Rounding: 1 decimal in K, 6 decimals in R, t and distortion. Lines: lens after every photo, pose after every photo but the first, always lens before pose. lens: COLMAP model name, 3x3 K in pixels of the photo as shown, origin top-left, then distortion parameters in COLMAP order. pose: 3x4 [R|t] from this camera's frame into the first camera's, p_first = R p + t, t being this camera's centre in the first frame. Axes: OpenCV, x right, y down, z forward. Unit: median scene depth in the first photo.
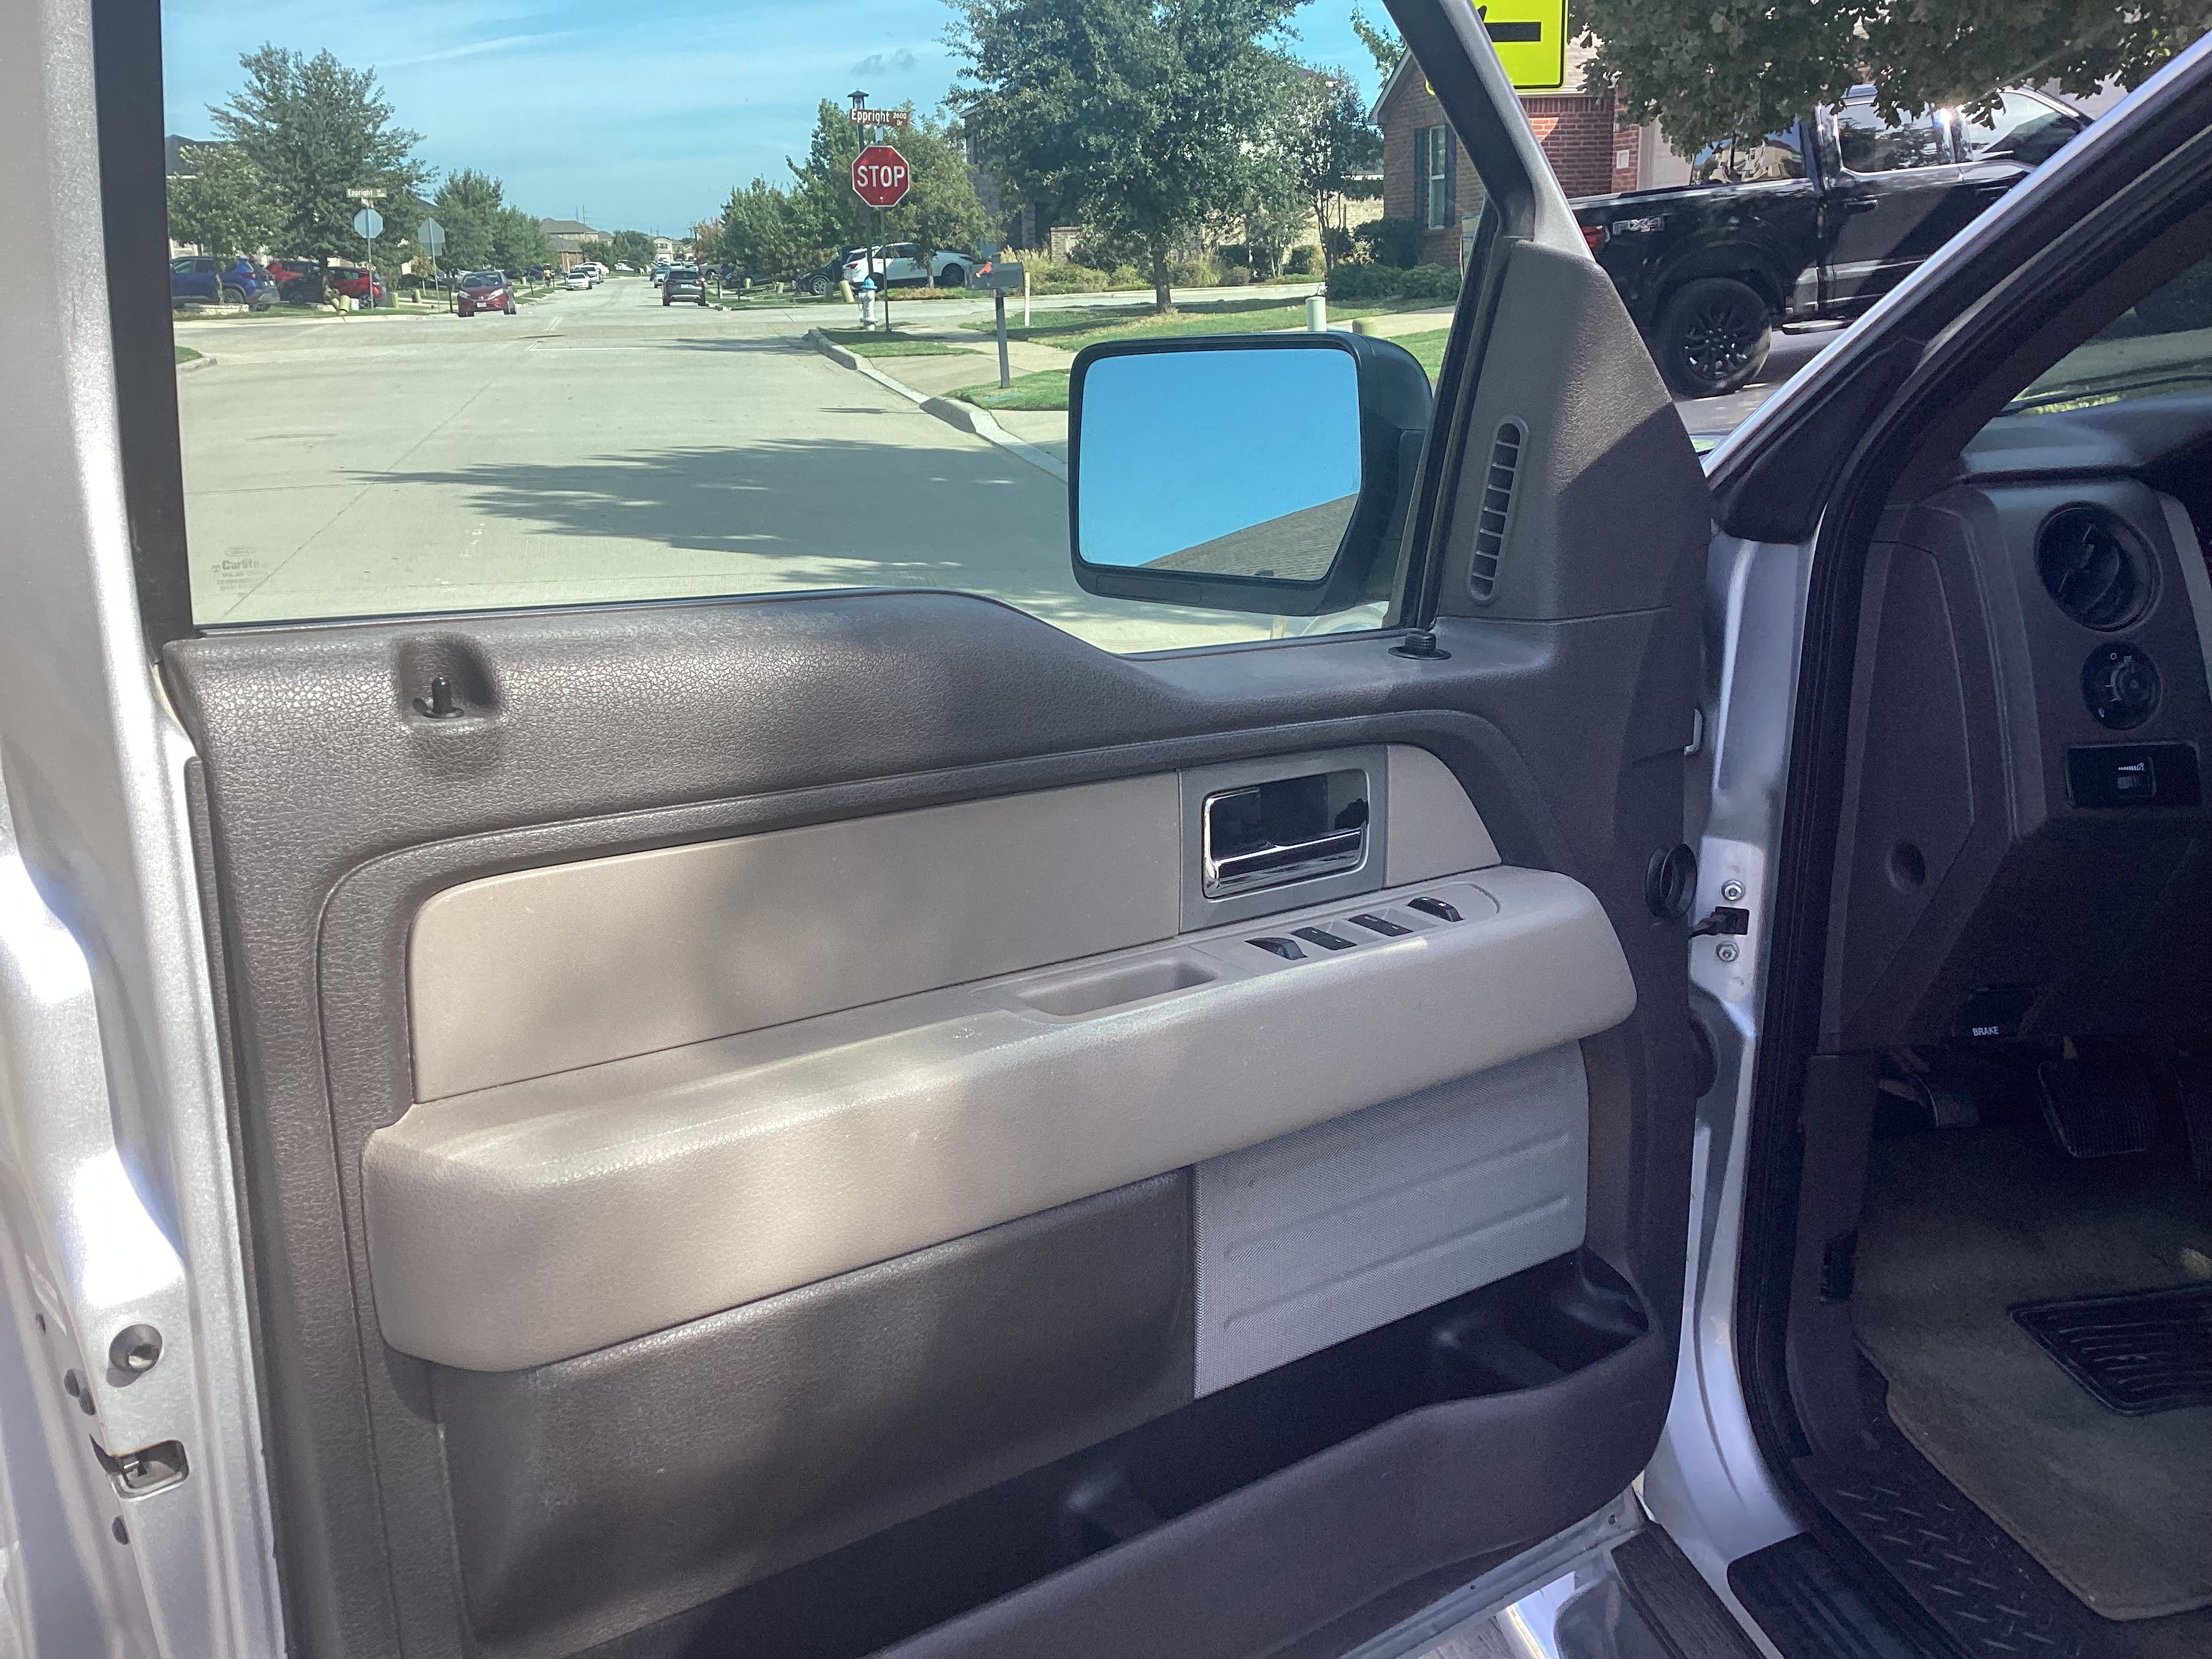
lens RADIAL K [[2023.4, 0, 1099.2], [0, 2023.4, 829.7], [0, 0, 1]] dist [0.069392, -0.146154]
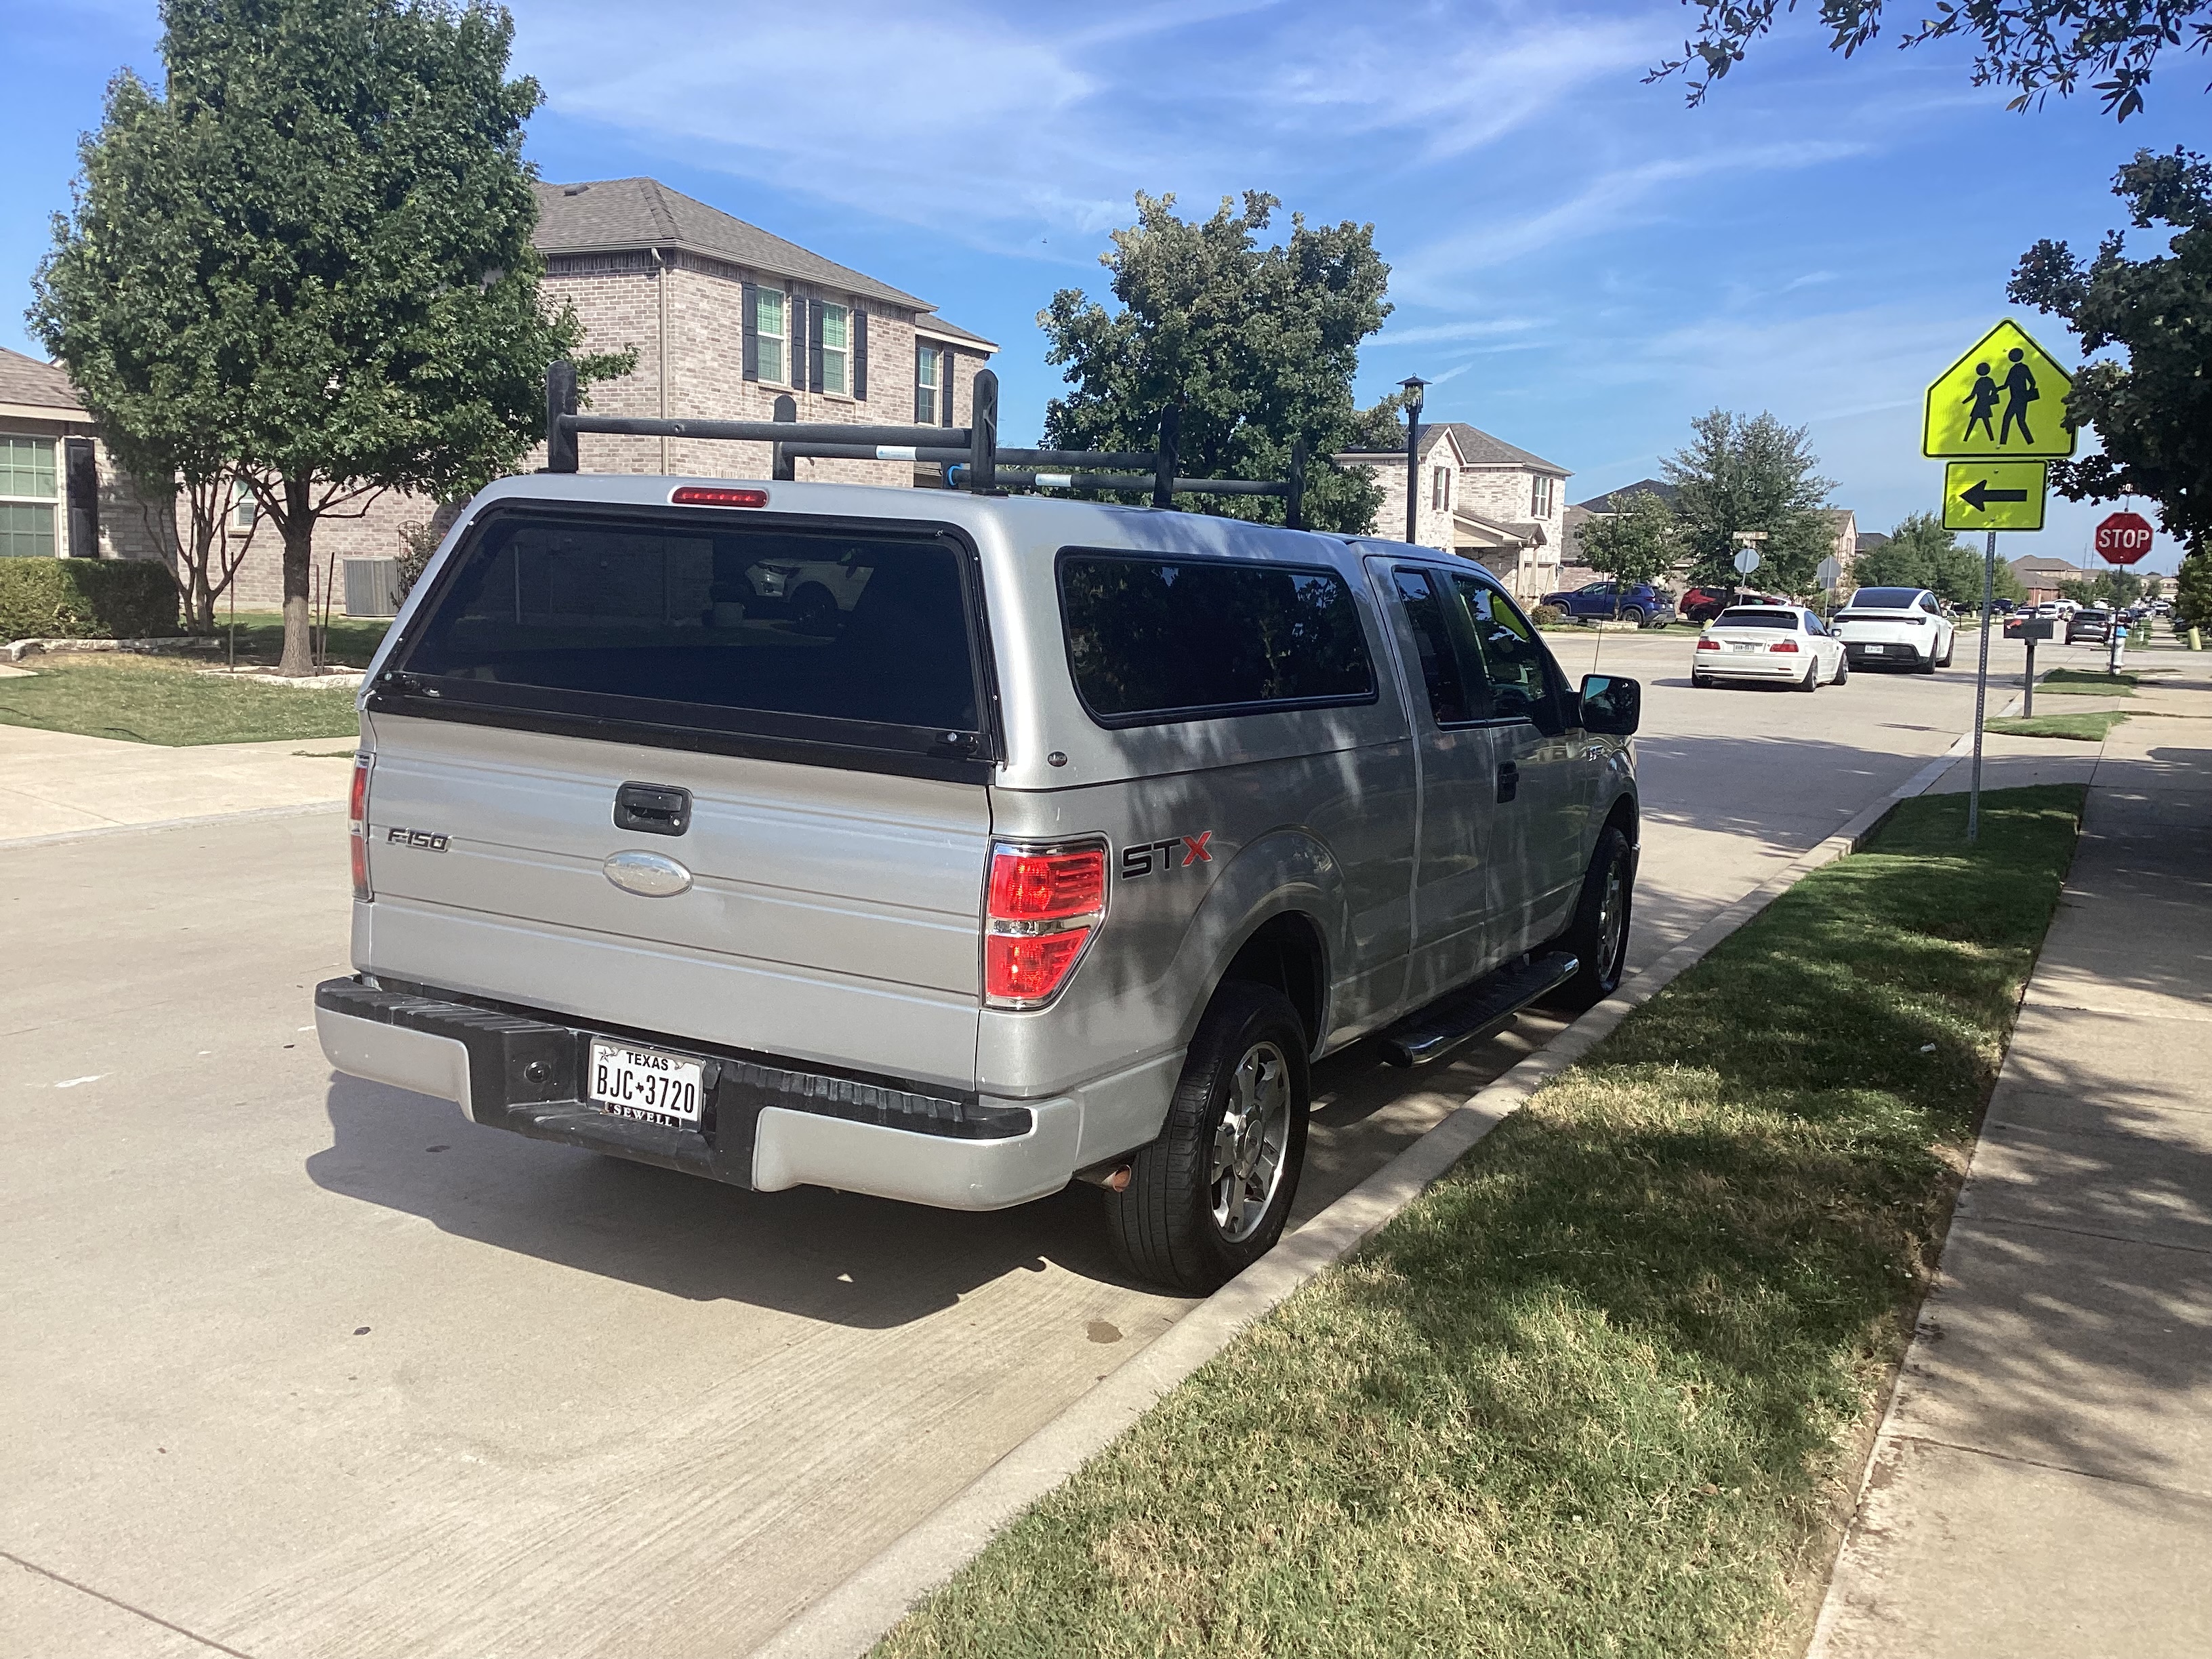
lens RADIAL K [[2023.4, 0, 1099.2], [0, 2023.4, 829.7], [0, 0, 1]] dist [0.069392, -0.146154]
pose [[0.765485, 0.119396, -0.632279, 0.154702], [-0.214493, 0.973780, -0.075799, 0.028415], [0.606650, 0.193643, 0.771024, -0.128271]]
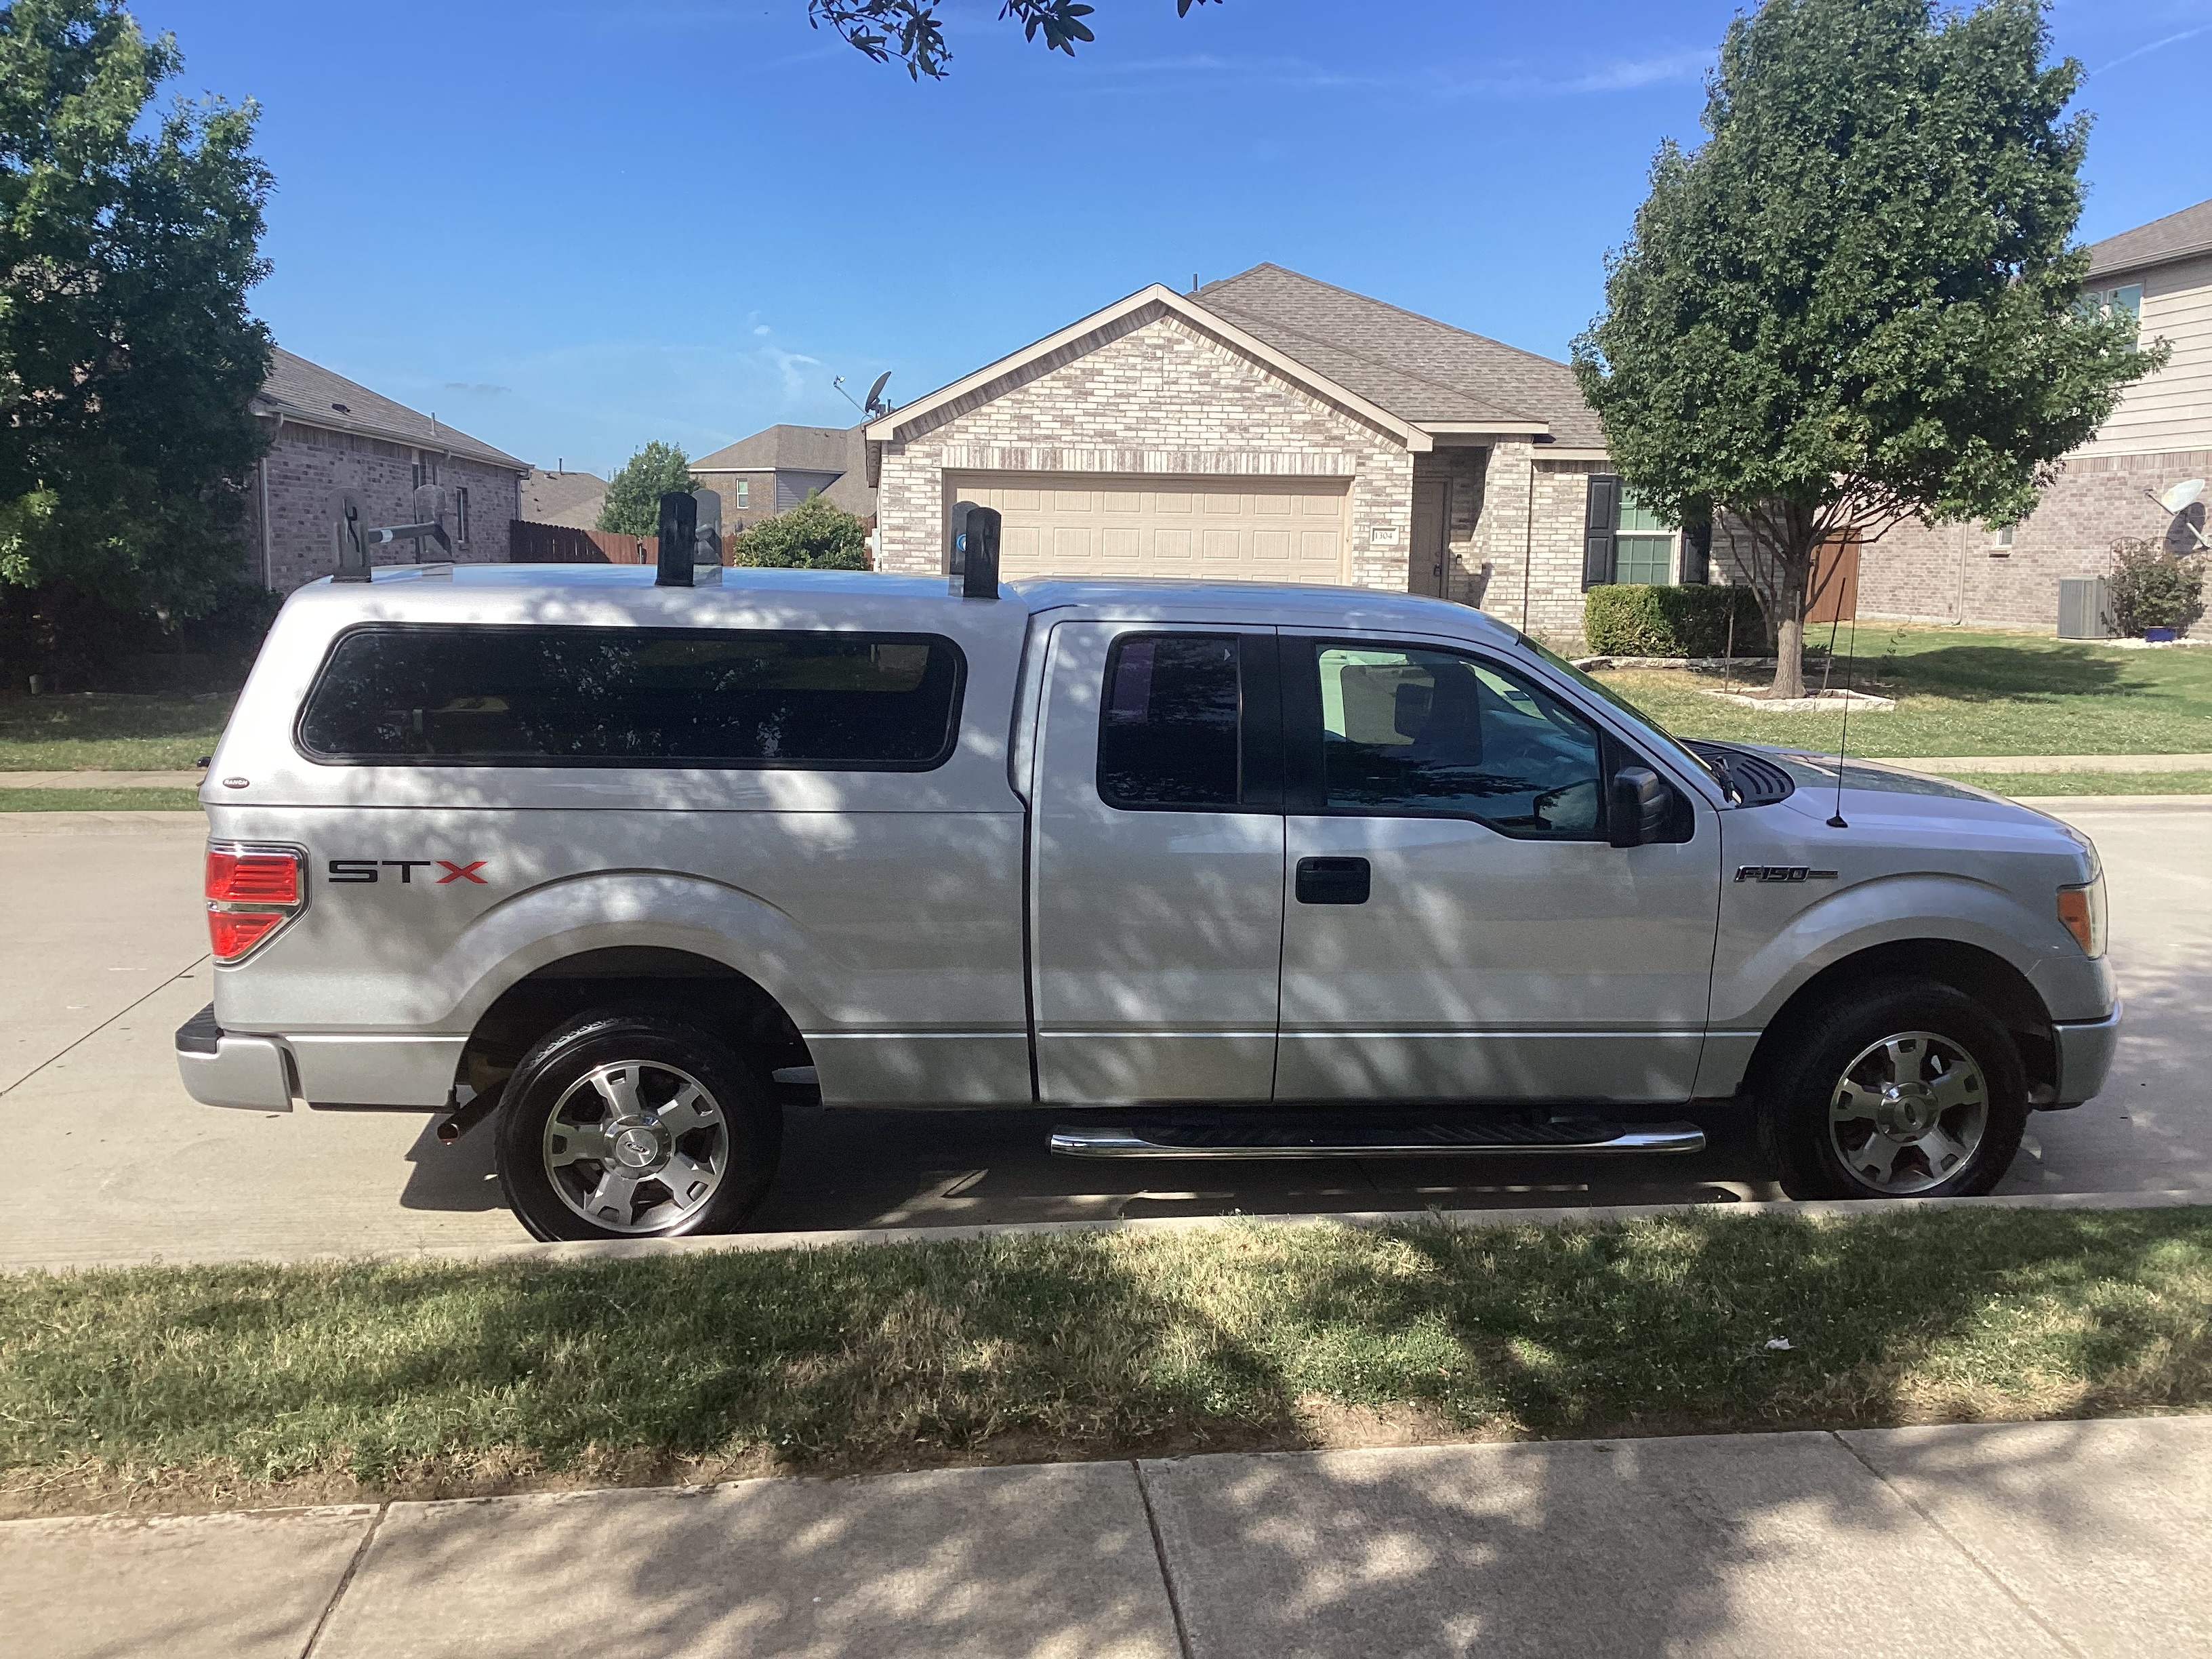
lens RADIAL K [[2023.4, 0, 1099.2], [0, 2023.4, 829.7], [0, 0, 1]] dist [0.069392, -0.146154]
pose [[-0.114325, 0.154702, -0.981324, 0.216856], [-0.276483, 0.943820, 0.181000, -0.020138], [0.954194, 0.292012, -0.065129, 0.015490]]
